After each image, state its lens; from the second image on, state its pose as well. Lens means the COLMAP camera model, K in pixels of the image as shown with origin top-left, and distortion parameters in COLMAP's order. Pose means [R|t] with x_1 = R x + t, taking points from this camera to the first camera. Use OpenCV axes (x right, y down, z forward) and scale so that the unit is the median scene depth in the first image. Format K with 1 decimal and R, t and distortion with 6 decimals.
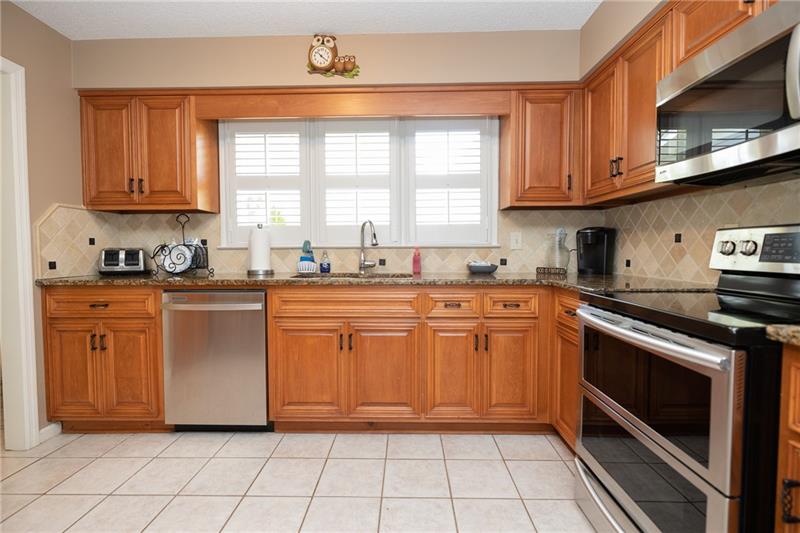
lens RADIAL K [[376.3, 0, 400.0], [0, 376.3, 266.5], [0, 0, 1]] dist [0.000145, 0.000028]
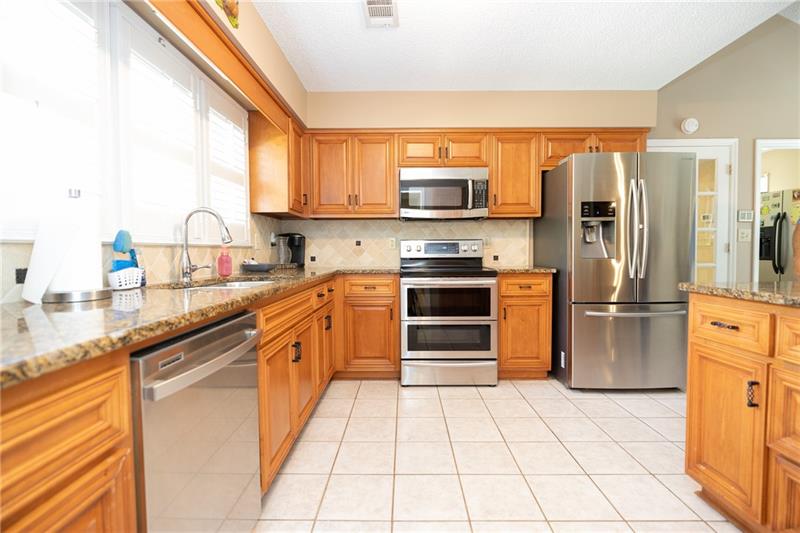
lens RADIAL K [[376.3, 0, 400.0], [0, 376.3, 266.5], [0, 0, 1]] dist [0.000145, 0.000028]
pose [[-0.013490, -0.039807, 0.999116, -0.942393], [0.048677, 0.997996, 0.040419, -0.022965], [-0.998723, 0.049179, -0.011525, 0.706359]]
